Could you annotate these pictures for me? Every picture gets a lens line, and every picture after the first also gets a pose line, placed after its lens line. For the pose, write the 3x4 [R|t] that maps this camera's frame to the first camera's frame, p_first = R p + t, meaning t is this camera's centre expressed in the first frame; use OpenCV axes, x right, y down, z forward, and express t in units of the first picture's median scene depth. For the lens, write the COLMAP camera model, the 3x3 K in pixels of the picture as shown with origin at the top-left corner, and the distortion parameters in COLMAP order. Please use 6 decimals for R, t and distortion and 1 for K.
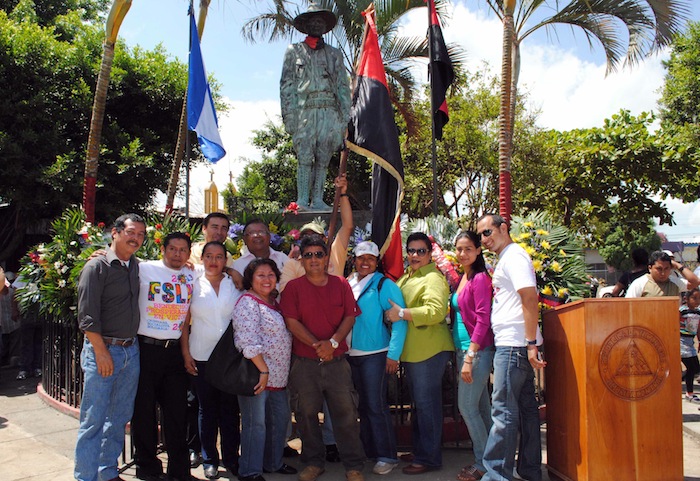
lens RADIAL K [[557.7, 0, 335.3], [0, 557.7, 238.0], [0, 0, 1]] dist [-0.075093, -0.005224]
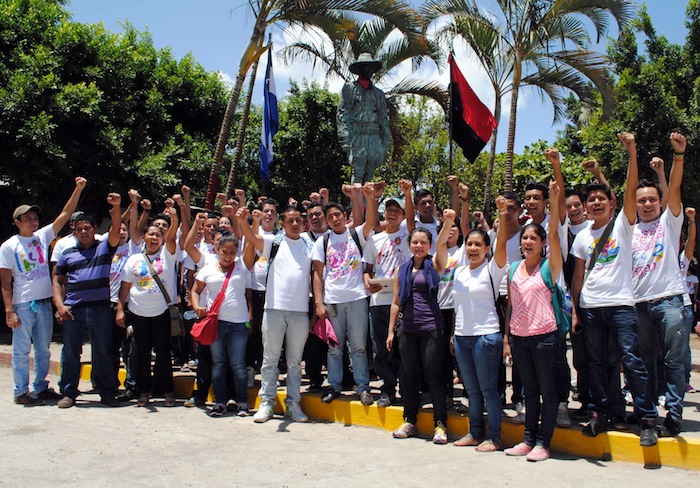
lens RADIAL K [[610.7, 0, 352.4], [0, 610.7, 244.7], [0, 0, 1]] dist [-0.068123, 0.014628]
pose [[0.960727, 0.038587, 0.274800, -0.345408], [-0.042889, 0.999033, 0.009664, 0.012327], [-0.274161, -0.021070, 0.961453, -0.299267]]
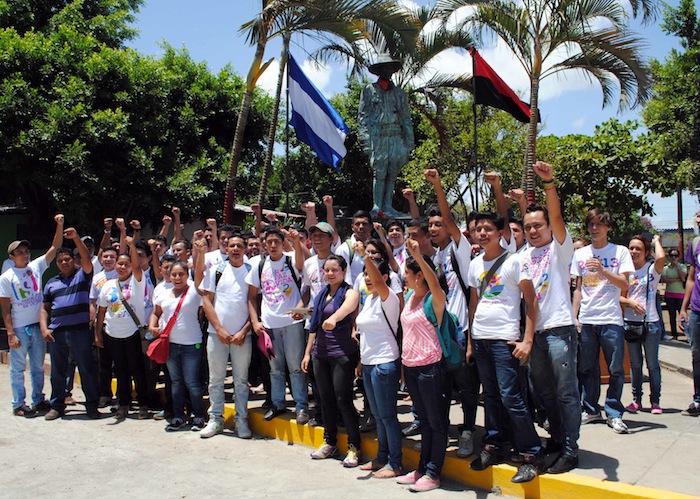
lens RADIAL K [[620.2, 0, 349.8], [0, 620.2, 246.2], [0, 0, 1]] dist [-0.058645, 0.019695]
pose [[0.996026, -0.003793, 0.088979, -0.193145], [-0.000228, 0.998981, 0.045140, -0.029347], [-0.089060, -0.044981, 0.995010, -0.351733]]
